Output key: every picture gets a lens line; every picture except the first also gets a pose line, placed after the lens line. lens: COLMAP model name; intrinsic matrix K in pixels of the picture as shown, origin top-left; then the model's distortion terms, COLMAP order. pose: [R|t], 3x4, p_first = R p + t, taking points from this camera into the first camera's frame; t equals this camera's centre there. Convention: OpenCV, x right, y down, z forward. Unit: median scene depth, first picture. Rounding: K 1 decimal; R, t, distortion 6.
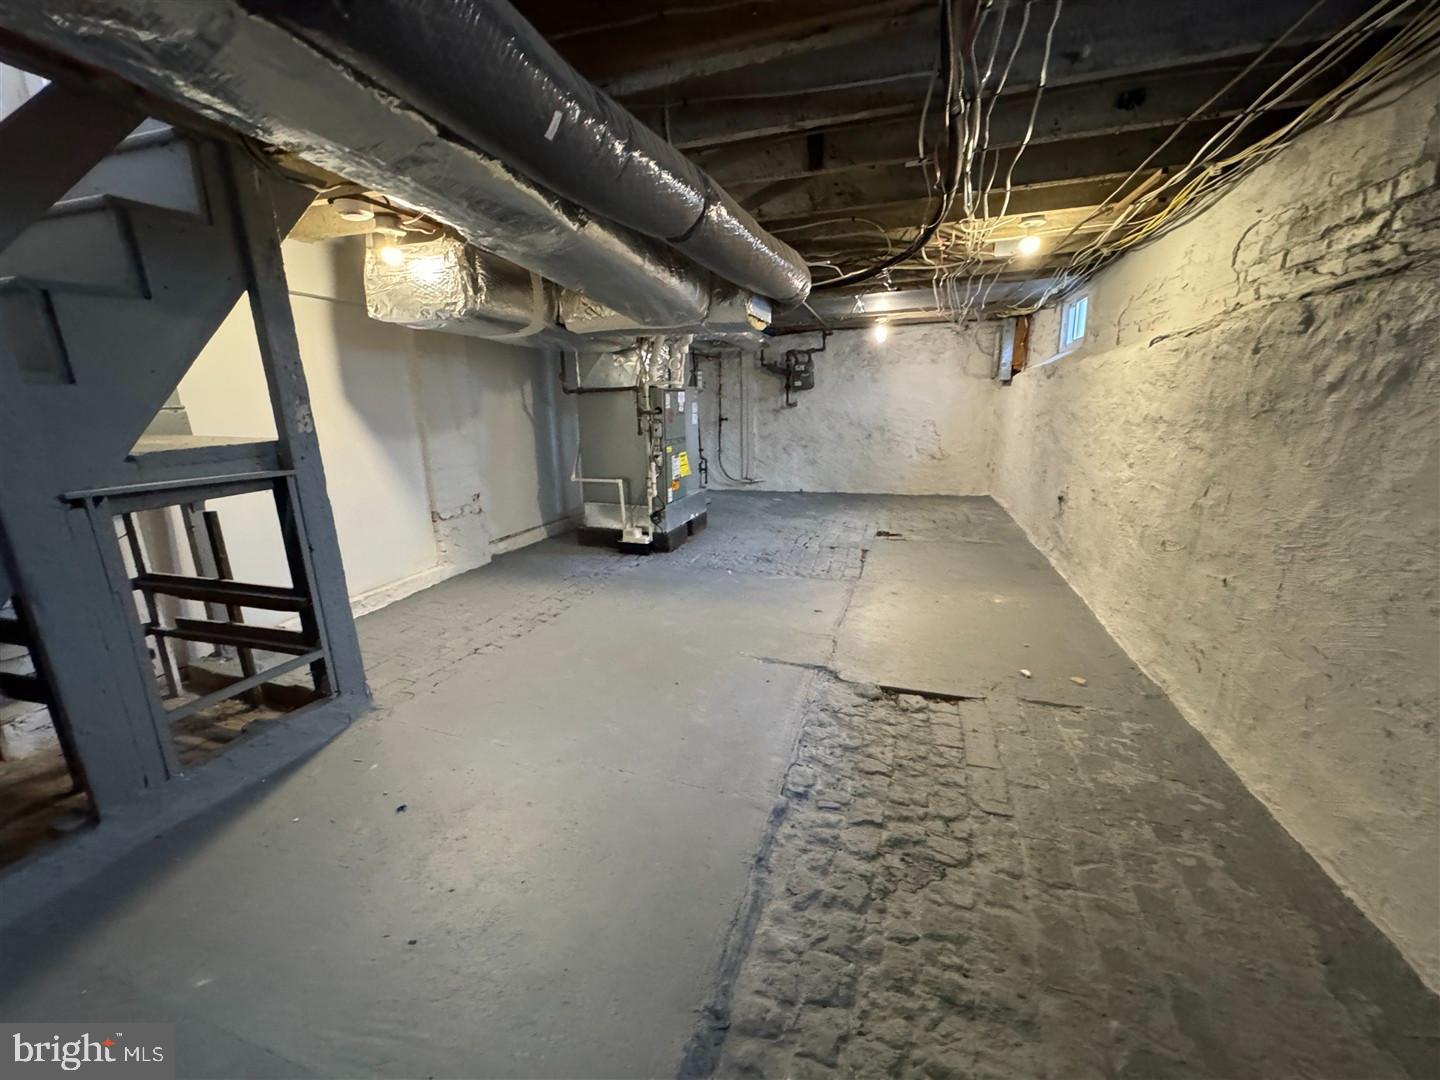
lens RADIAL K [[576.2, 0, 718.0], [0, 576.2, 544.8], [0, 0, 1]] dist [-0.000008, 0.000512]
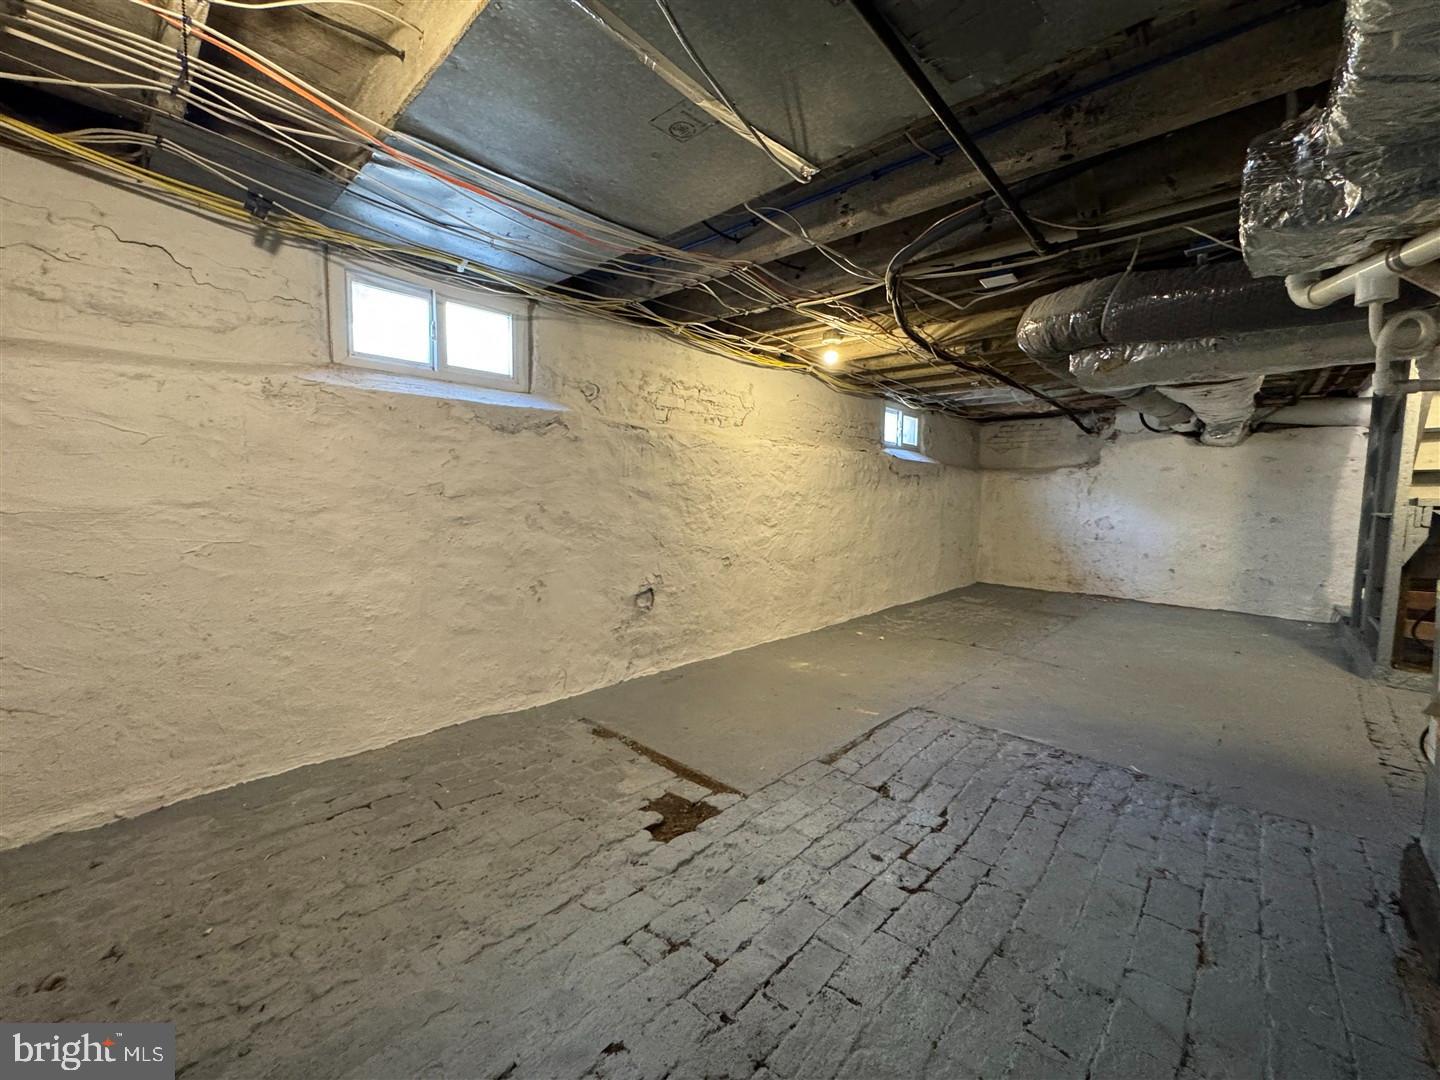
lens RADIAL K [[576.2, 0, 722.7], [0, 576.2, 542.2], [0, 0, 1]] dist [-0.000008, 0.000512]
pose [[-0.903975, -0.023726, 0.426927, 0.159835], [0.105897, 0.954931, 0.277295, -0.379438], [-0.414264, 0.295878, -0.860721, 1.707615]]
